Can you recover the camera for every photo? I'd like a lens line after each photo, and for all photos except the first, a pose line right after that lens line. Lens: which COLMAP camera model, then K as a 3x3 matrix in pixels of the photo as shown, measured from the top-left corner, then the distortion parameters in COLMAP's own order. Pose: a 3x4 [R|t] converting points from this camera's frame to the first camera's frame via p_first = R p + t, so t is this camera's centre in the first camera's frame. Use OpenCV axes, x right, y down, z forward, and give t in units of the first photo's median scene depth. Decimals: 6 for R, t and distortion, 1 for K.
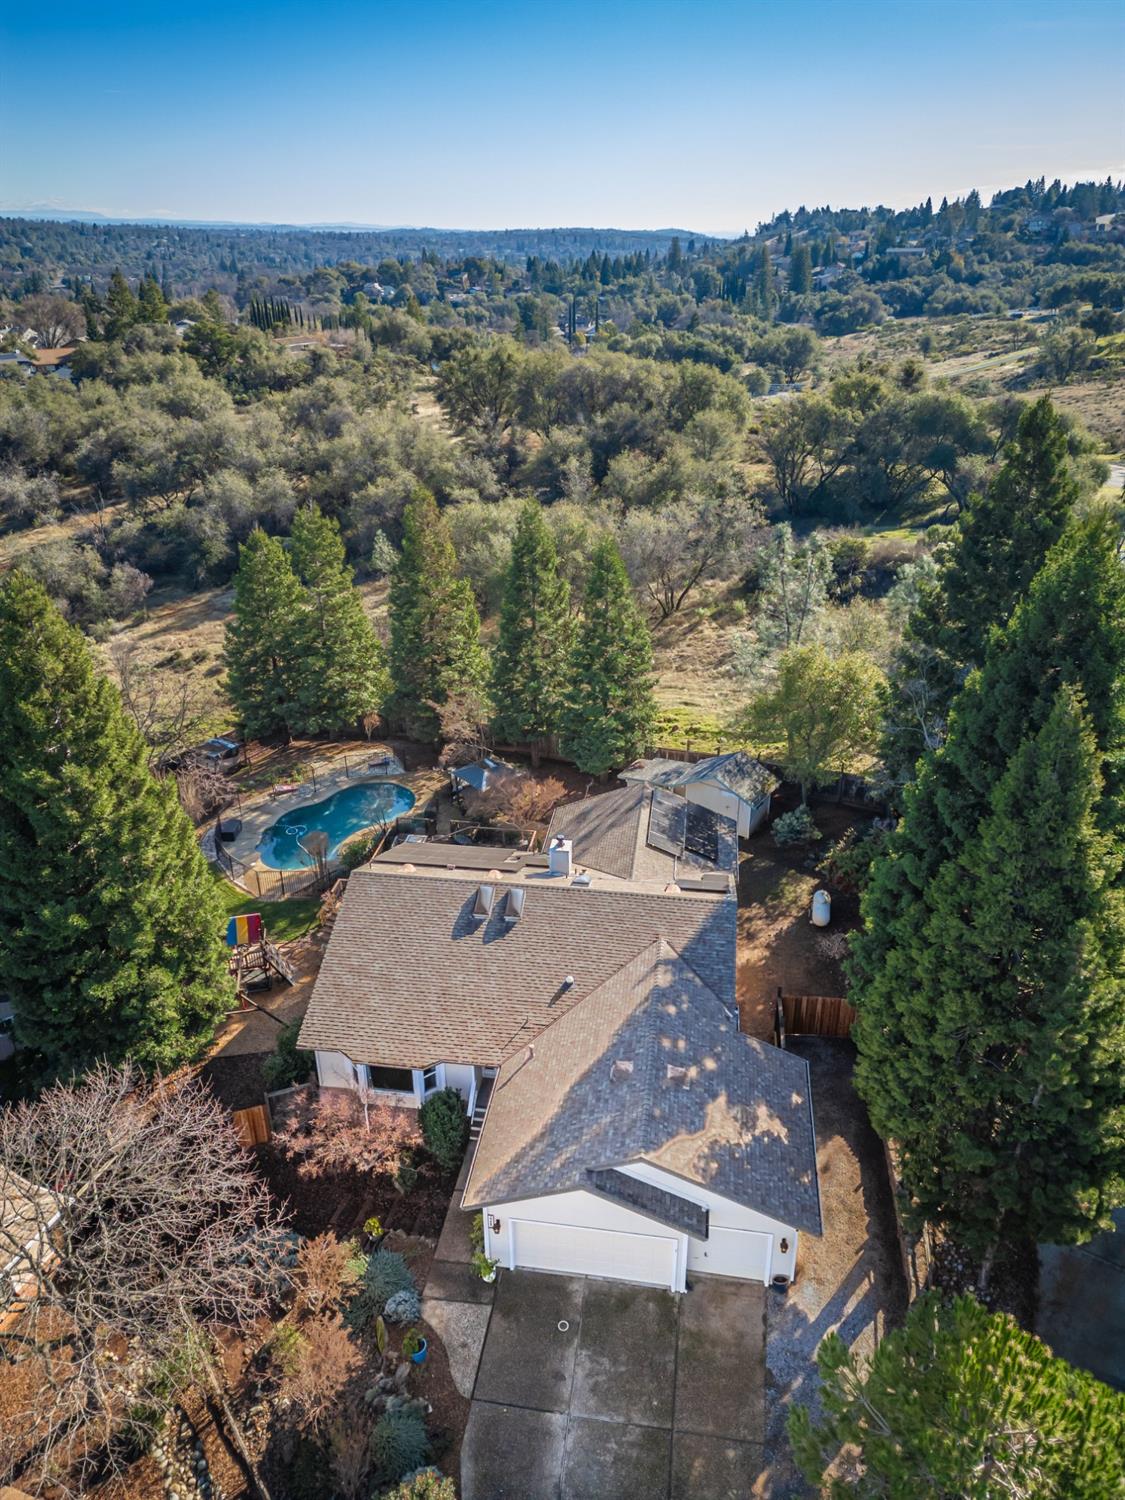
lens RADIAL K [[1044.5, 0, 562.5], [0, 1044.5, 750.0], [0, 0, 1]] dist [0.073895, -0.071360]
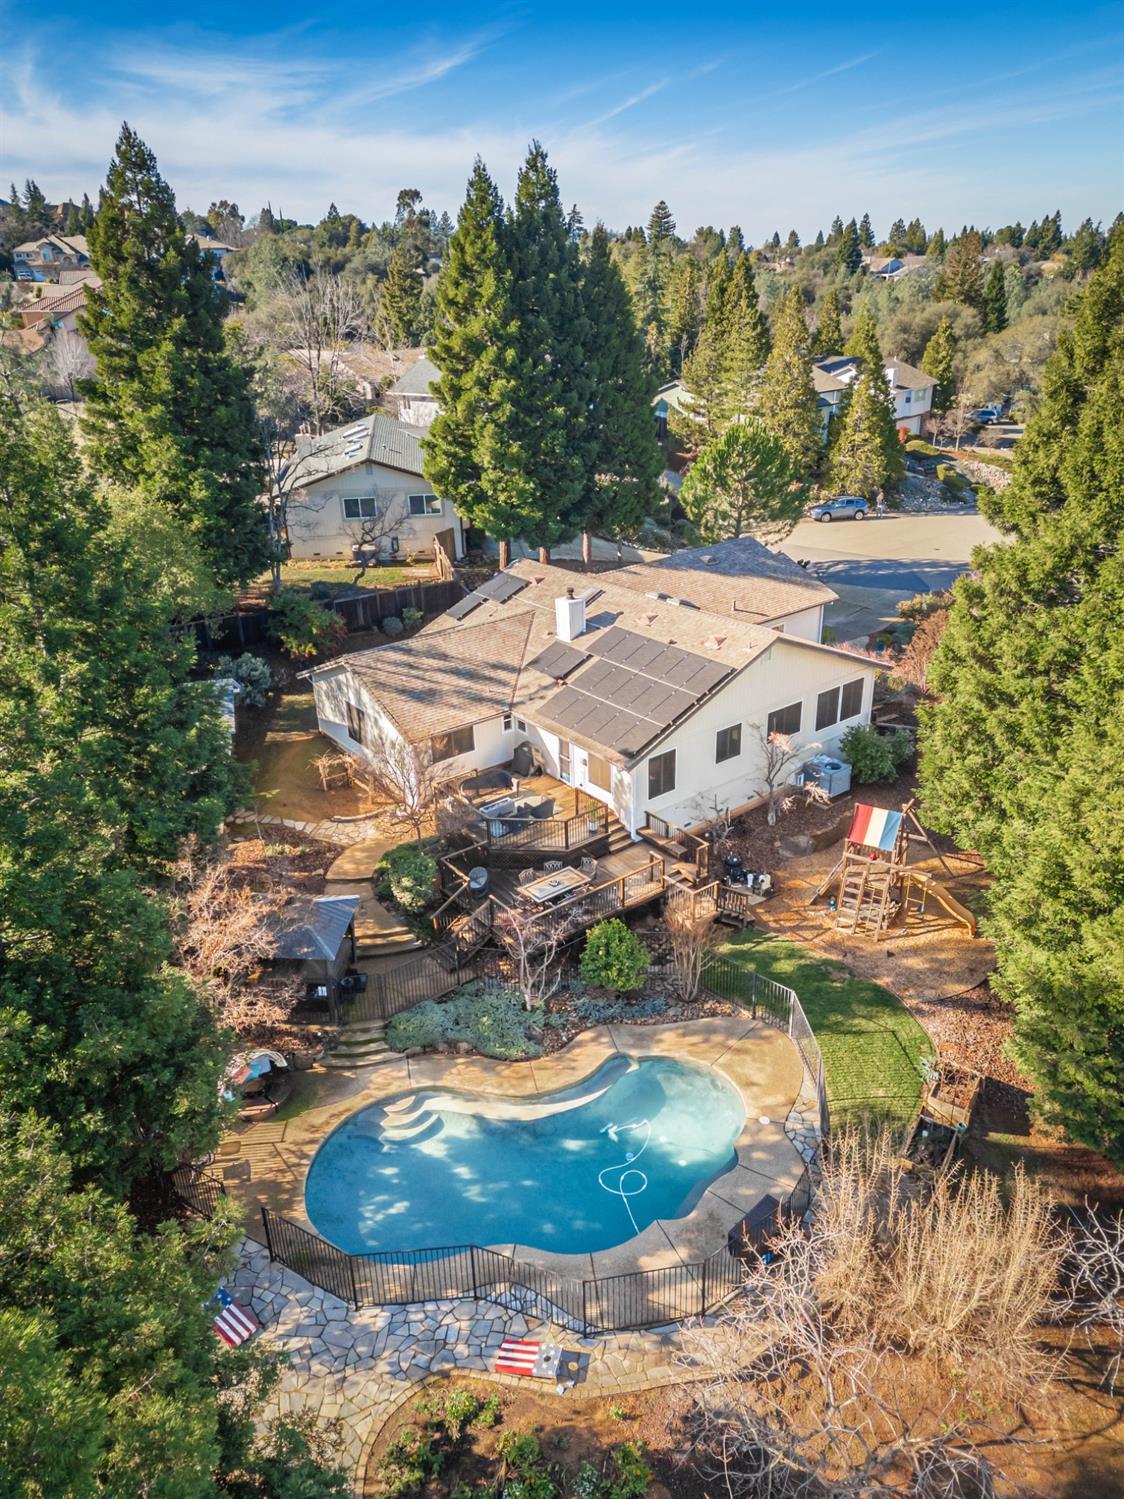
lens RADIAL K [[1068.3, 0, 557.8], [0, 1068.3, 748.3], [0, 0, 1]] dist [0.076067, -0.075830]
pose [[-0.721268, -0.259207, 0.642327, -0.560419], [0.336581, 0.679335, 0.652087, -0.387932], [-0.605381, 0.686525, -0.402738, 1.297918]]
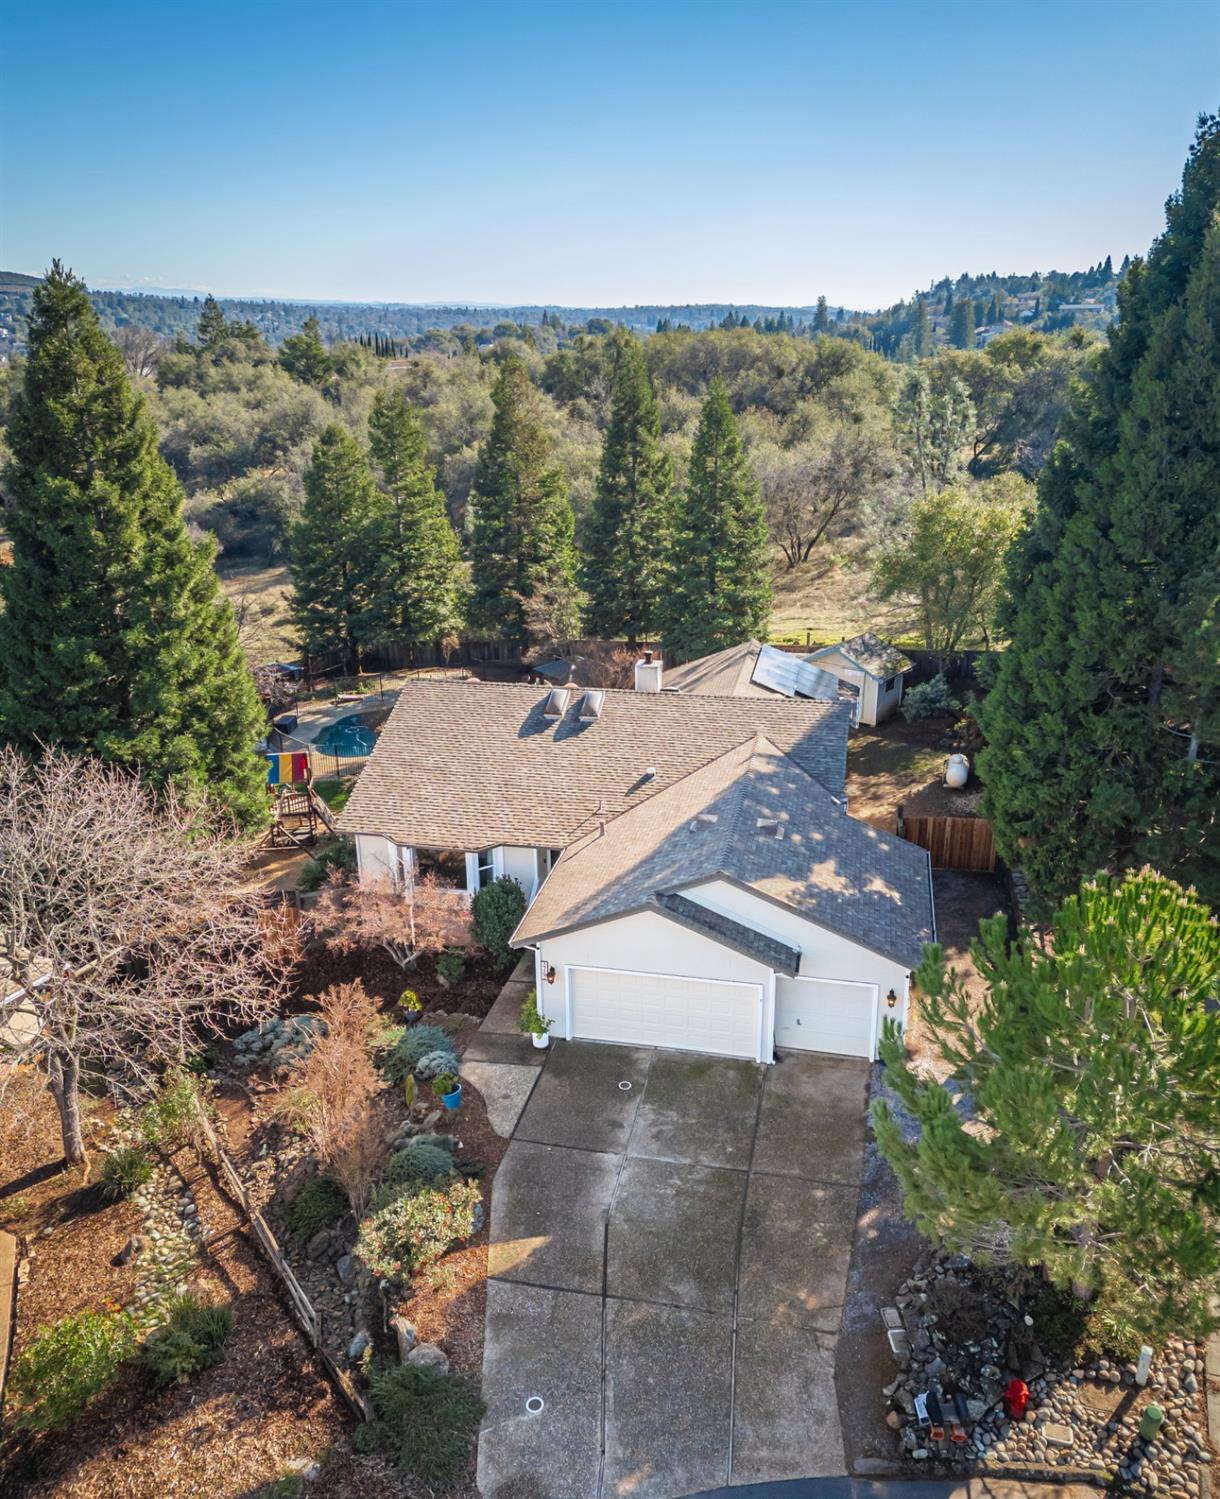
lens RADIAL K [[1195.3, 0, 619.9], [0, 1195.3, 762.0], [0, 0, 1]] dist [0.103426, -0.156951]
pose [[0.998147, 0.020940, -0.057127, 0.028602], [-0.026421, 0.994940, -0.096937, 0.237456], [0.054809, 0.098267, 0.993650, 0.016978]]
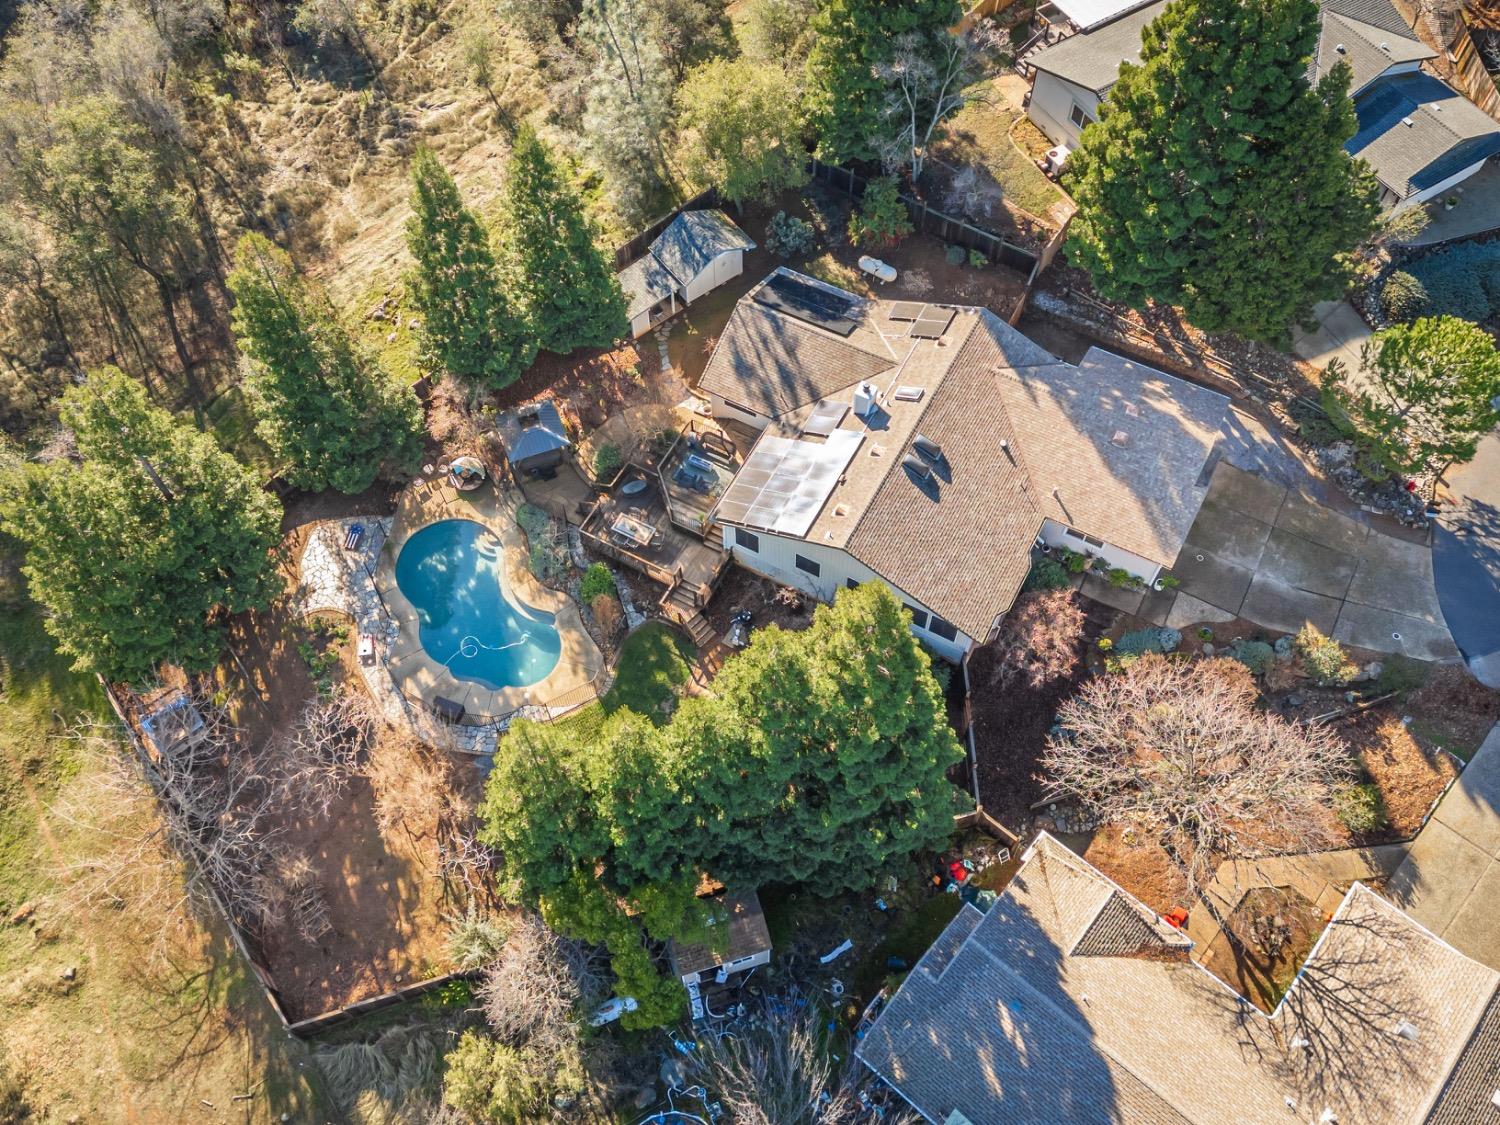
lens RADIAL K [[1285.6, 0, 729.3], [0, 1285.6, 521.1], [0, 0, 1]] dist [0.083547, -0.094942]
pose [[0.346508, -0.798573, 0.492151, -0.740688], [0.432924, 0.601580, 0.671326, -0.714056], [-0.832171, -0.019556, 0.554174, 0.310880]]
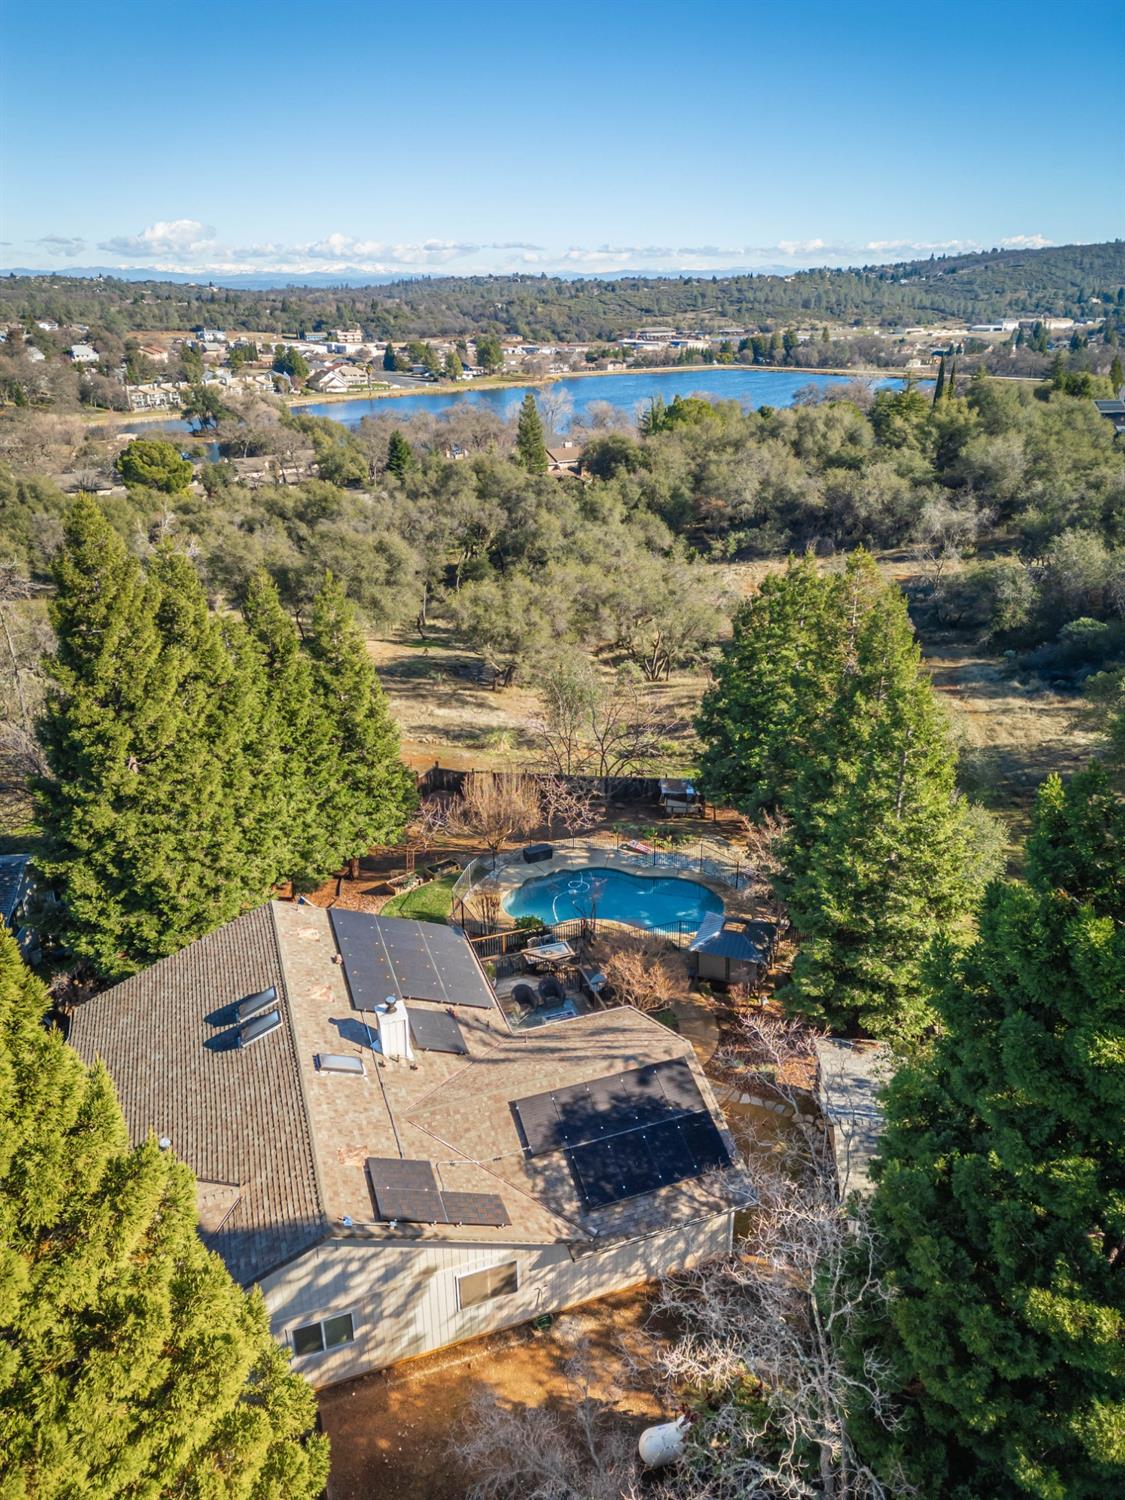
lens RADIAL K [[1044.5, 0, 562.5], [0, 1044.5, 750.0], [0, 0, 1]] dist [0.073895, -0.071360]
pose [[0.468179, 0.348455, -0.812027, 0.503149], [-0.384369, 0.907777, 0.167932, -0.206685], [0.795656, 0.233496, 0.558937, 0.568927]]
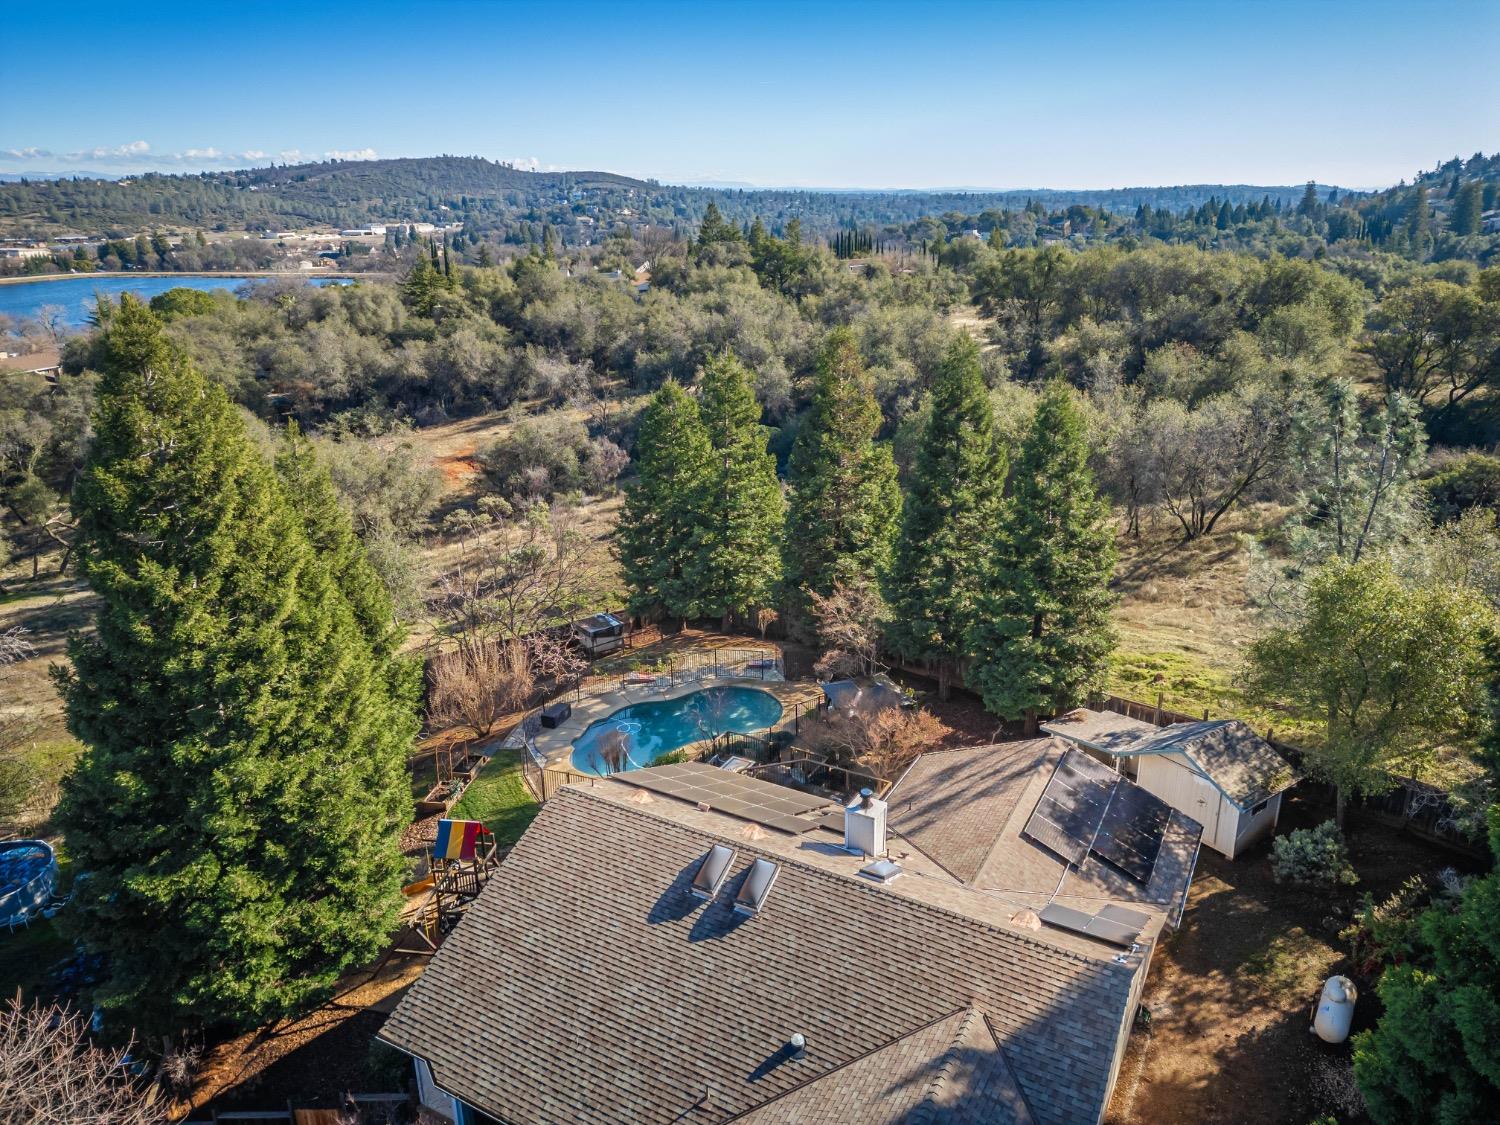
lens RADIAL K [[1044.5, 0, 751.1], [0, 1044.5, 562.3], [0, 0, 1]] dist [0.073895, -0.071360]
pose [[0.932129, 0.110357, -0.344902, 0.119842], [-0.150786, 0.984220, -0.092594, 0.013226], [0.329241, 0.138316, 0.934061, 0.315395]]
